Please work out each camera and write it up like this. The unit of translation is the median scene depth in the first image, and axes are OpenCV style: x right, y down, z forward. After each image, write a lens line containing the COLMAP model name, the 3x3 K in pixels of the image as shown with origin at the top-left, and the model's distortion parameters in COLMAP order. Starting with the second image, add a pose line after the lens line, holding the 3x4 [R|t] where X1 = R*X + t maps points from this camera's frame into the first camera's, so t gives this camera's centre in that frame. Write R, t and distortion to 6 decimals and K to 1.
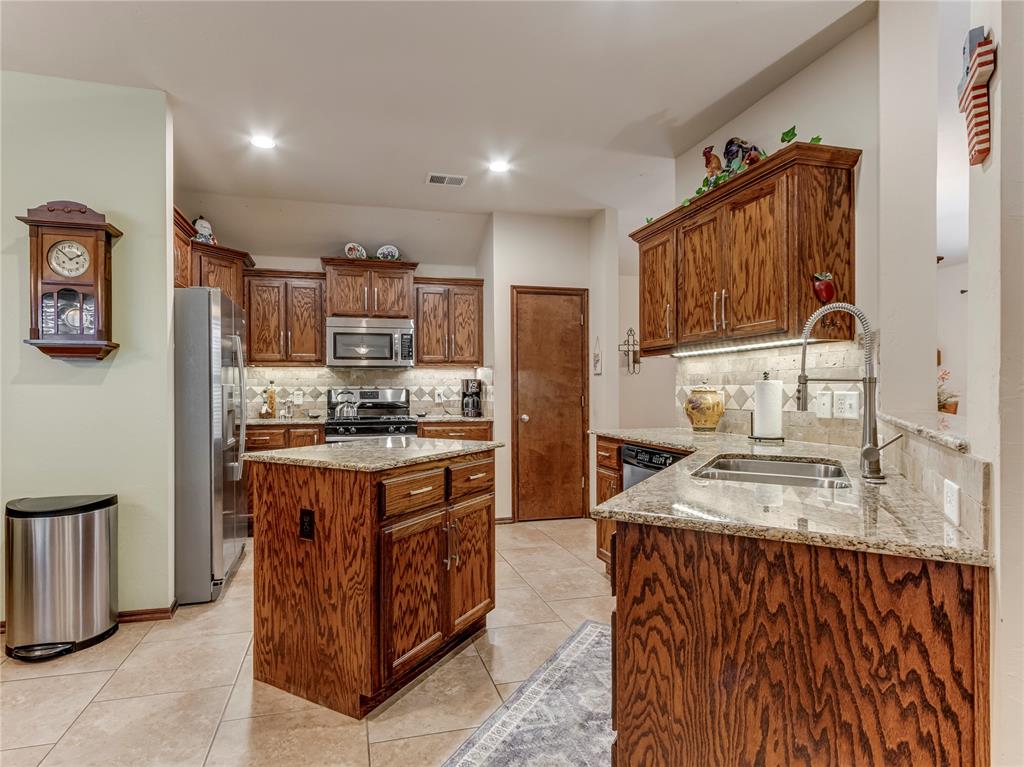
lens RADIAL K [[540.1, 0, 477.3], [0, 540.1, 393.9], [0, 0, 1]] dist [0.003442, -0.001590]
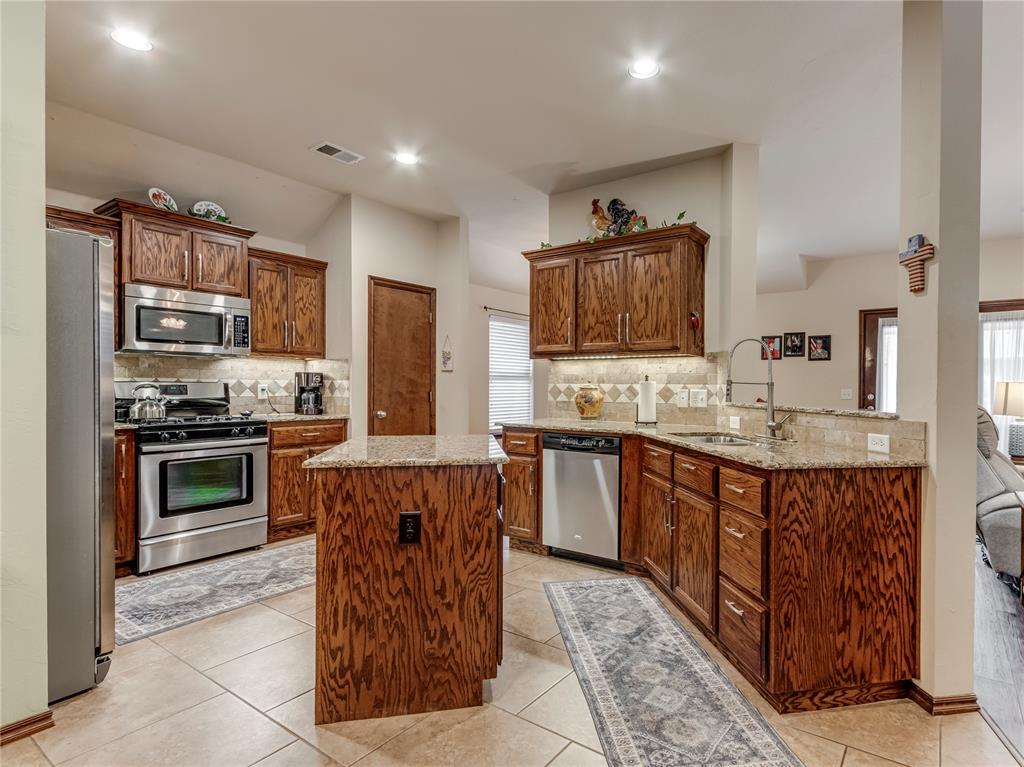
lens RADIAL K [[547.2, 0, 566.0], [0, 547.2, 392.9], [0, 0, 1]] dist [0.004823, 0.000712]
pose [[0.746359, 0.000660, 0.665543, -0.619575], [-0.005707, 0.999969, 0.005409, -0.001762], [-0.665519, -0.007835, 0.746340, 0.088944]]
